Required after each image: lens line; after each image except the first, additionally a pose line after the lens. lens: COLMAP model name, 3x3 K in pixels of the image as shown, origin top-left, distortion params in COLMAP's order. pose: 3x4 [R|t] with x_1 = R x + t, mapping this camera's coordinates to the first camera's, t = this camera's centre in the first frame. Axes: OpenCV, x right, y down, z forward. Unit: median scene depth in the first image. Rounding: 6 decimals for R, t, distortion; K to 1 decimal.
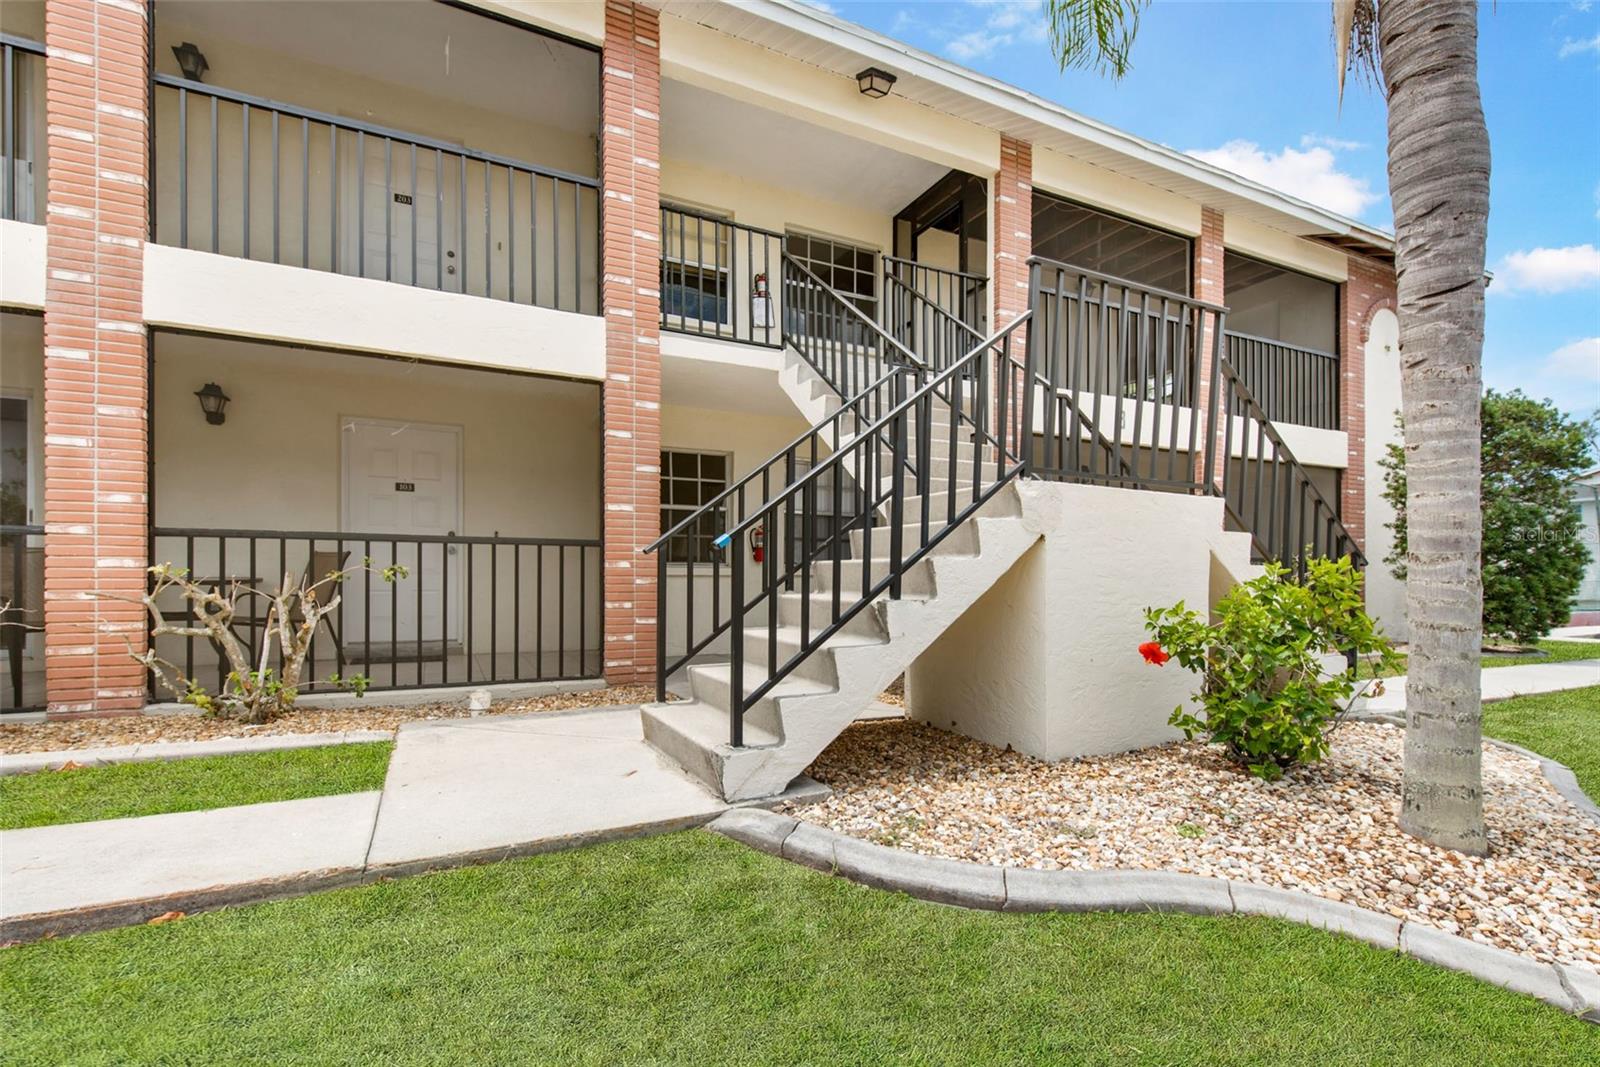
lens RADIAL K [[726.5, 0, 794.2], [0, 726.5, 538.4], [0, 0, 1]] dist [-0.000752, -0.000453]
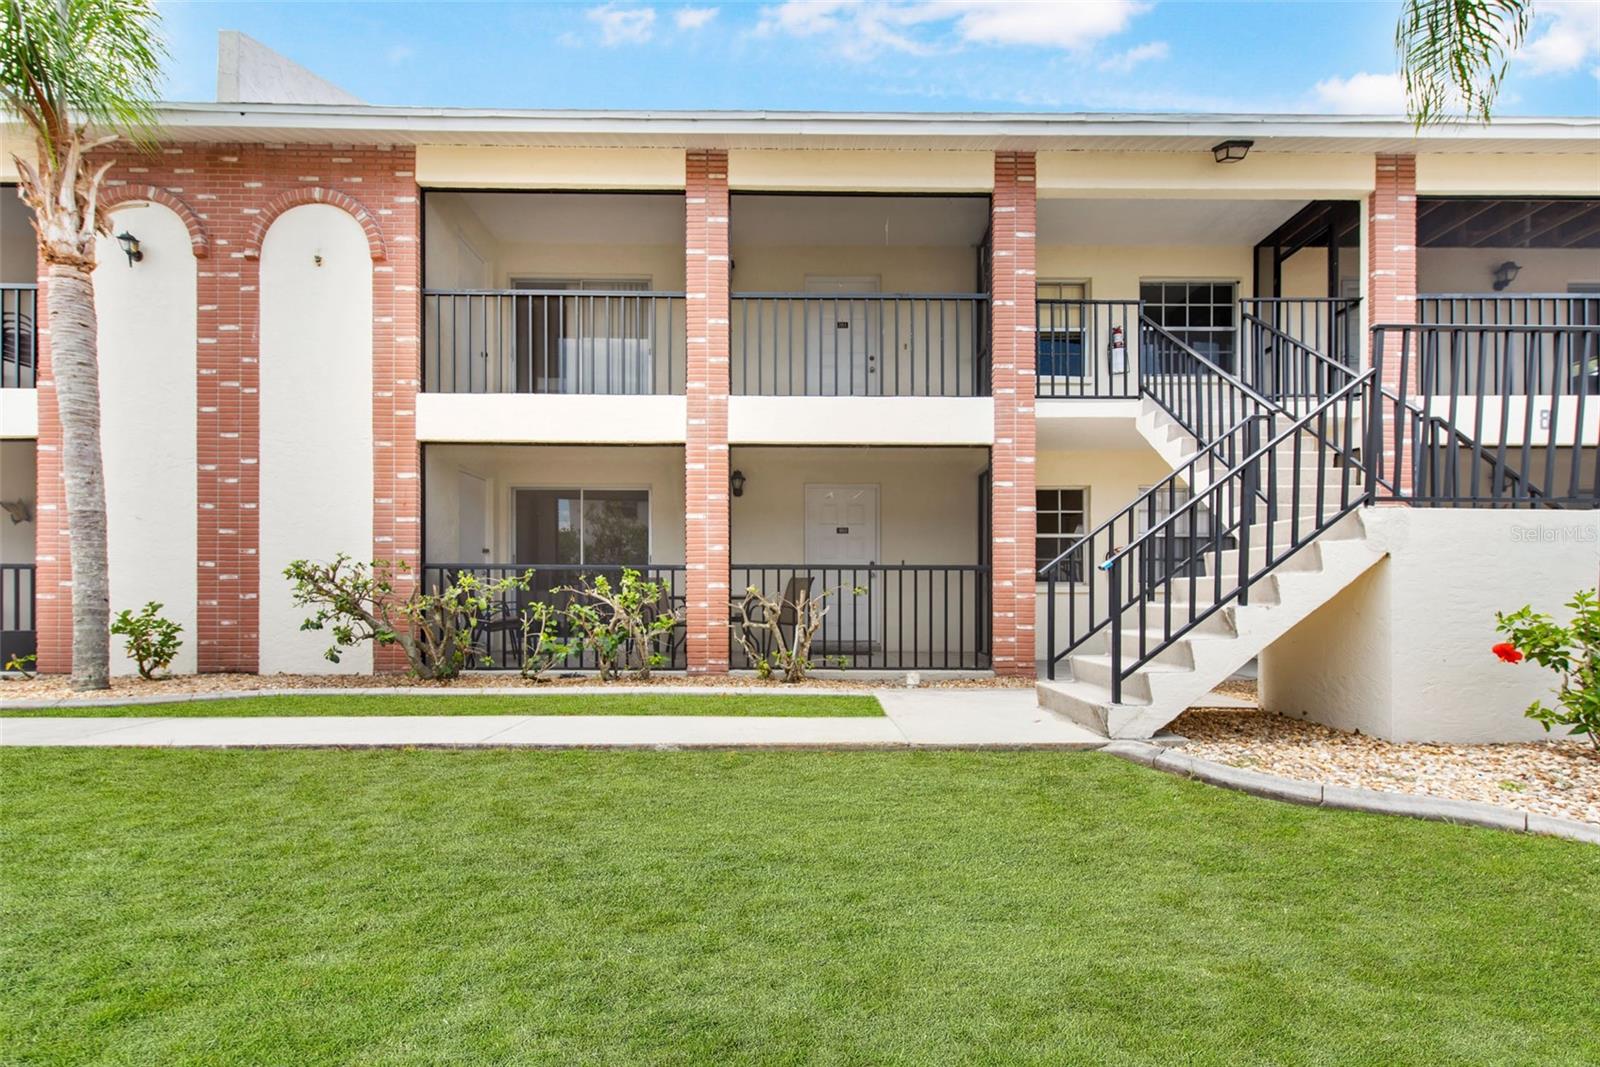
lens RADIAL K [[734.9, 0, 801.5], [0, 734.9, 597.5], [0, 0, 1]] dist [0.013255, -0.006709]
pose [[0.909547, -0.004969, -0.415571, -0.029992], [0.025884, 0.998665, 0.044710, -0.010511], [0.414793, -0.051423, 0.908461, -0.488945]]
